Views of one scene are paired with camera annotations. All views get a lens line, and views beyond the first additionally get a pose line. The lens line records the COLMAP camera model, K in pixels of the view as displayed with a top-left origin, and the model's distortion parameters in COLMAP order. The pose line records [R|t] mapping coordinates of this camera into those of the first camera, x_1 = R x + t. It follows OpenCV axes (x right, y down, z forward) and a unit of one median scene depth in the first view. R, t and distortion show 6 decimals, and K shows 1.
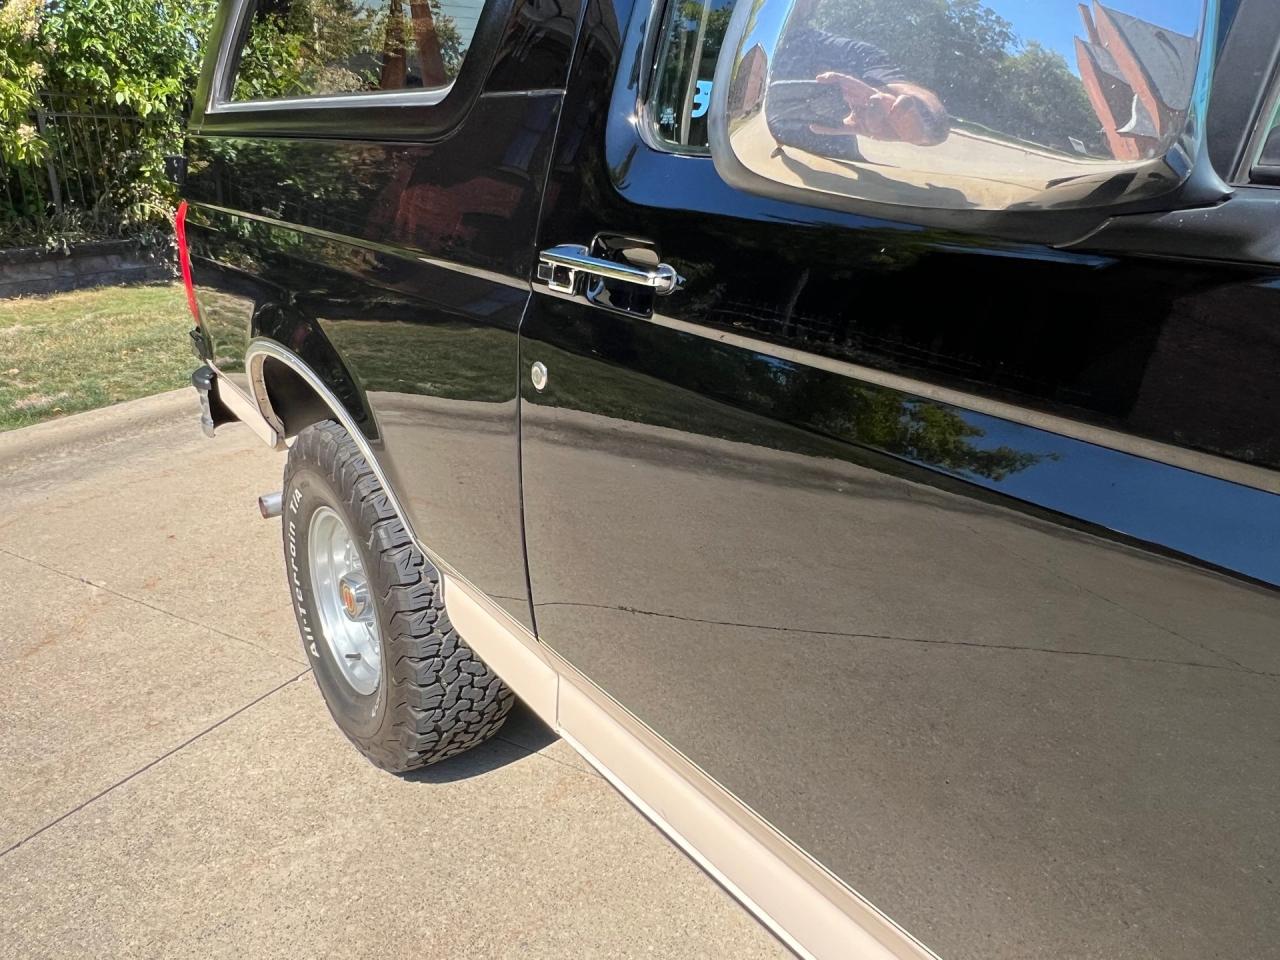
lens RADIAL K [[907.1, 0, 631.2], [0, 907.1, 487.9], [0, 0, 1]] dist [0.007345, -0.008443]
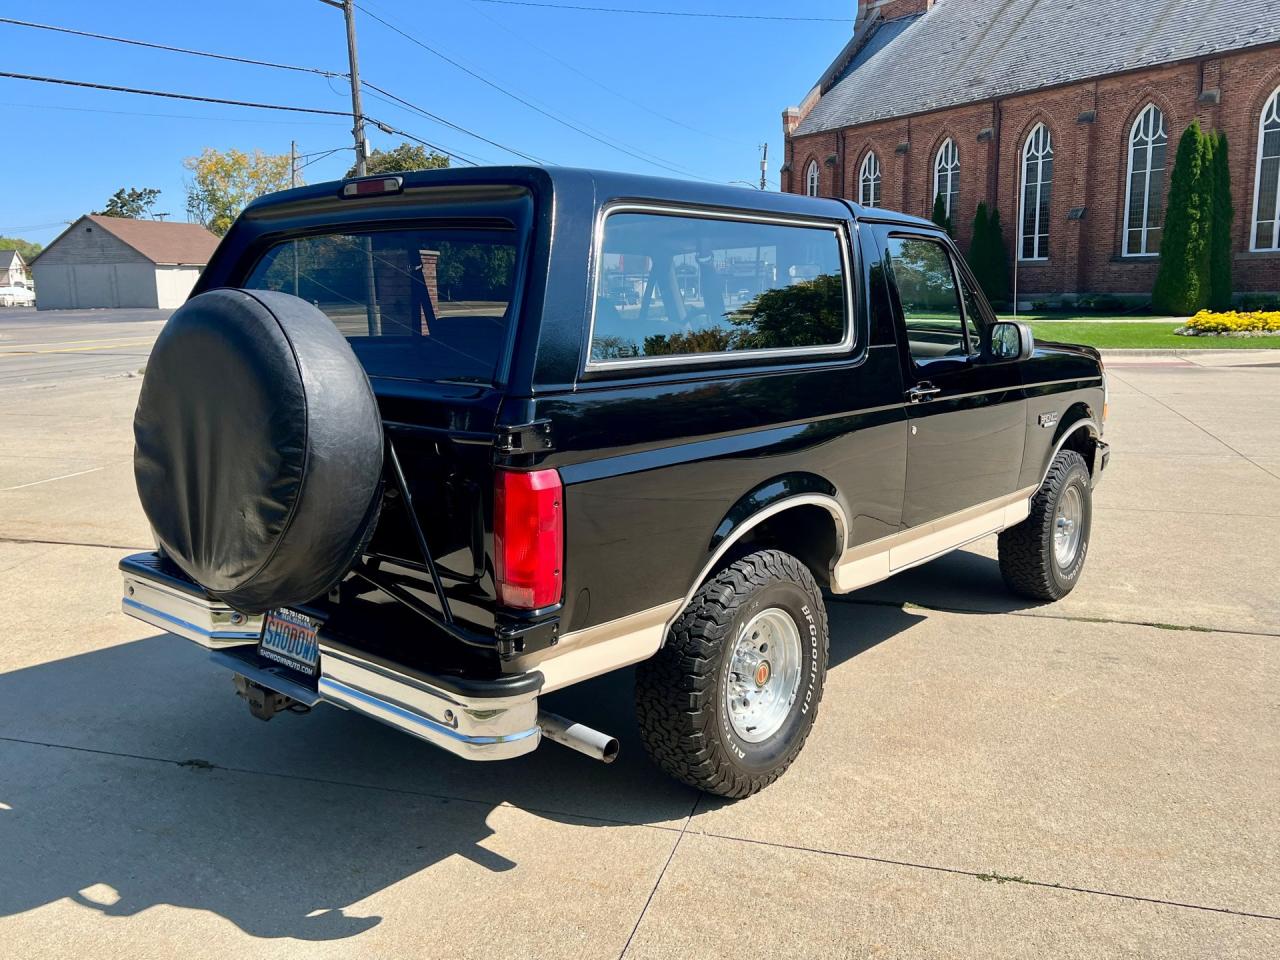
lens RADIAL K [[1025.7, 0, 645.7], [0, 1025.7, 475.2], [0, 0, 1]] dist [0.050346, -0.045238]
pose [[-0.214514, -0.175332, 0.960855, -0.552553], [0.350419, 0.904448, 0.243272, -0.193763], [-0.911696, 0.388887, -0.132577, 0.391260]]
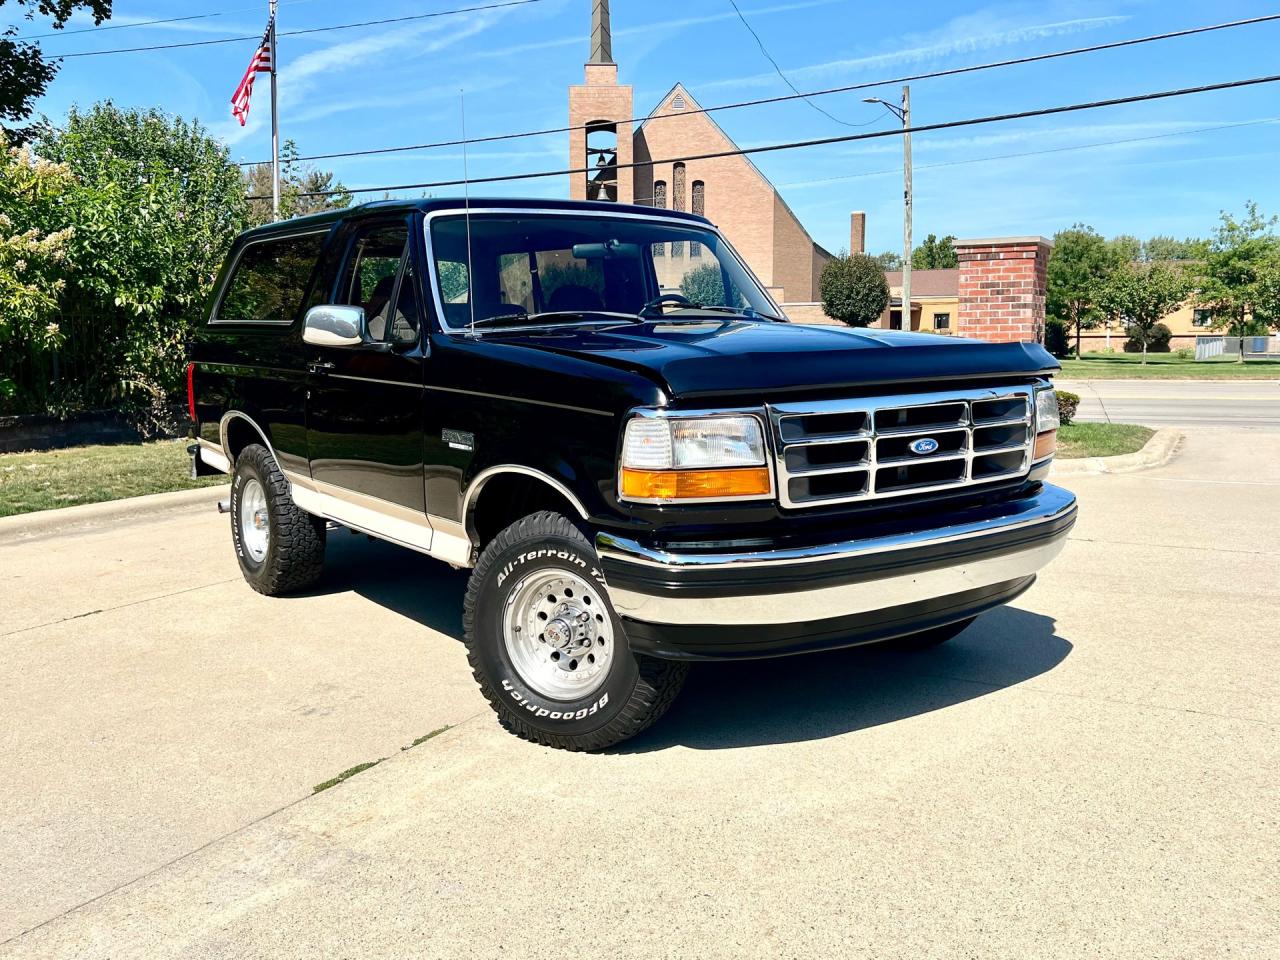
lens RADIAL K [[1179.8, 0, 630.7], [0, 1179.8, 477.8], [0, 0, 1]] dist [0.011765, 0.000000]
pose [[0.999566, -0.011874, -0.026978, 0.220046], [0.005224, 0.972138, -0.234352, 0.223471], [0.029009, 0.234109, 0.971777, -0.586573]]
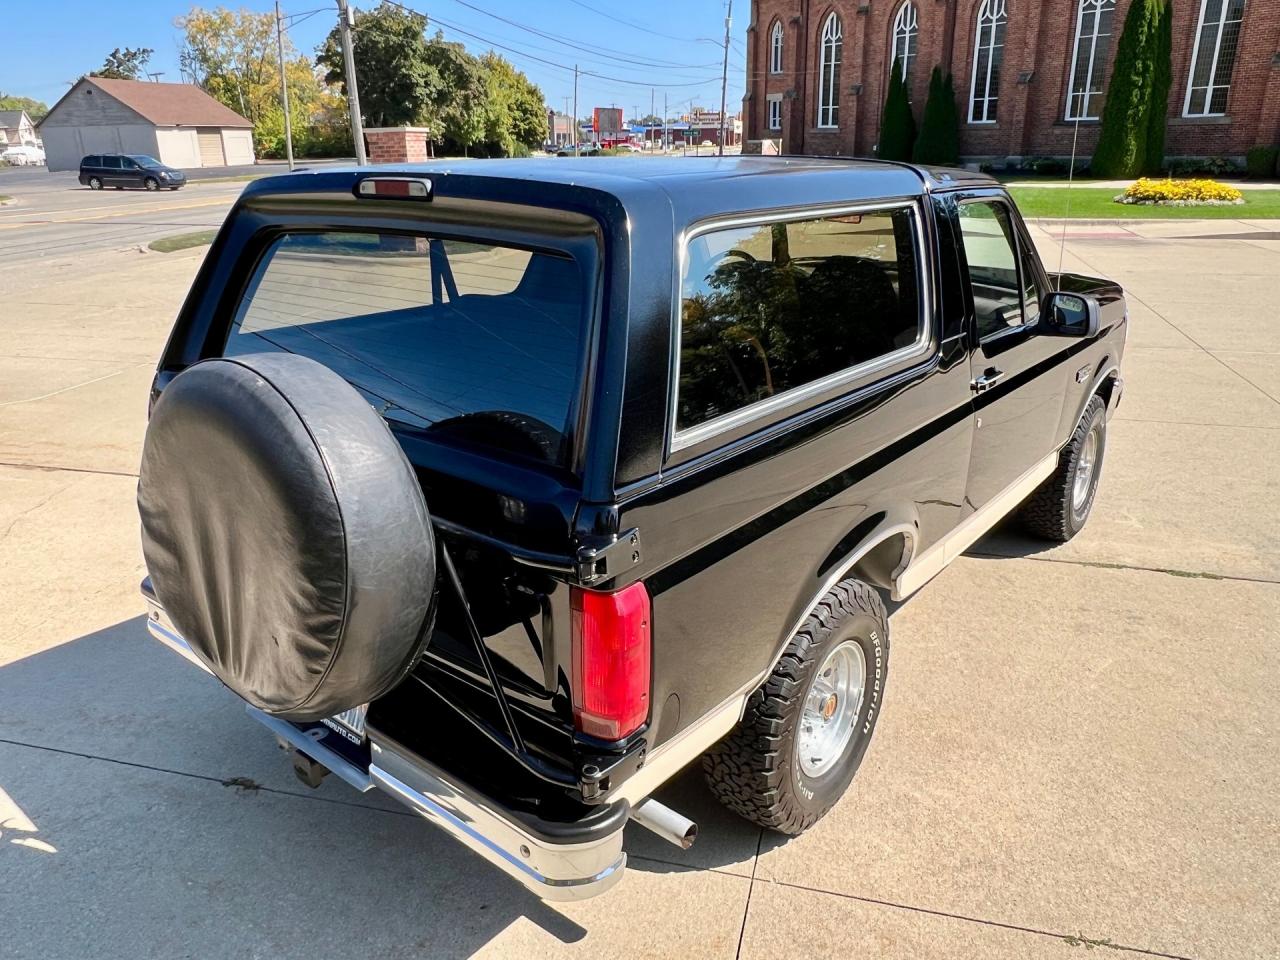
lens RADIAL K [[907.1, 0, 638.4], [0, 907.1, 476.5], [0, 0, 1]] dist [0.007345, -0.008443]
pose [[-0.239081, -0.336974, 0.910653, -0.426568], [0.352229, 0.843874, 0.404736, -0.257612], [-0.904862, 0.417523, -0.083062, 0.381369]]
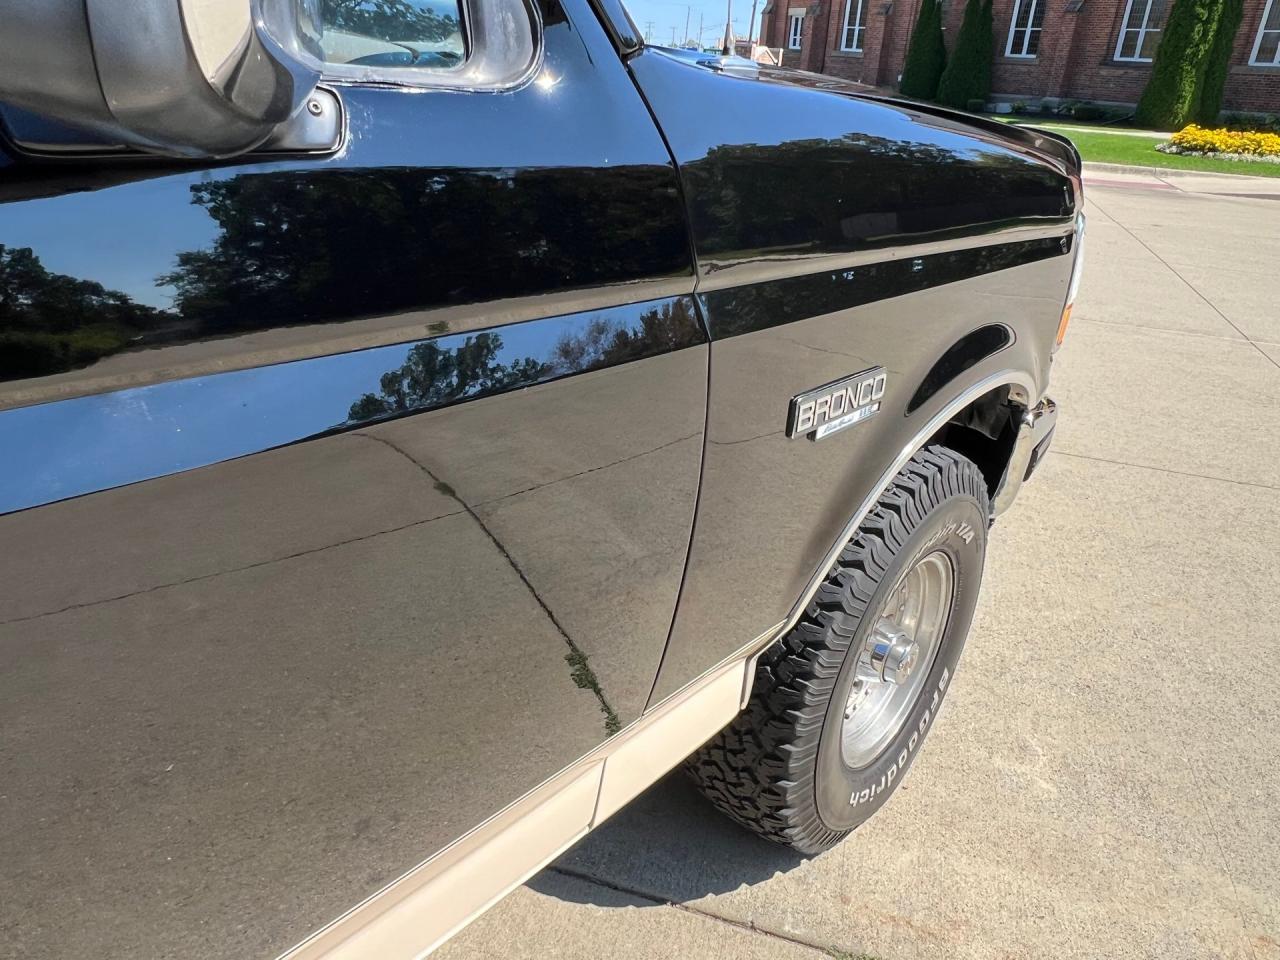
lens RADIAL K [[907.1, 0, 644.0], [0, 907.1, 484.4], [0, 0, 1]] dist [0.007345, -0.008443]
pose [[-0.202346, -0.425381, 0.882104, -0.037887], [0.279298, 0.838261, 0.468307, -0.022871], [-0.938642, 0.341130, -0.050811, 0.059186]]
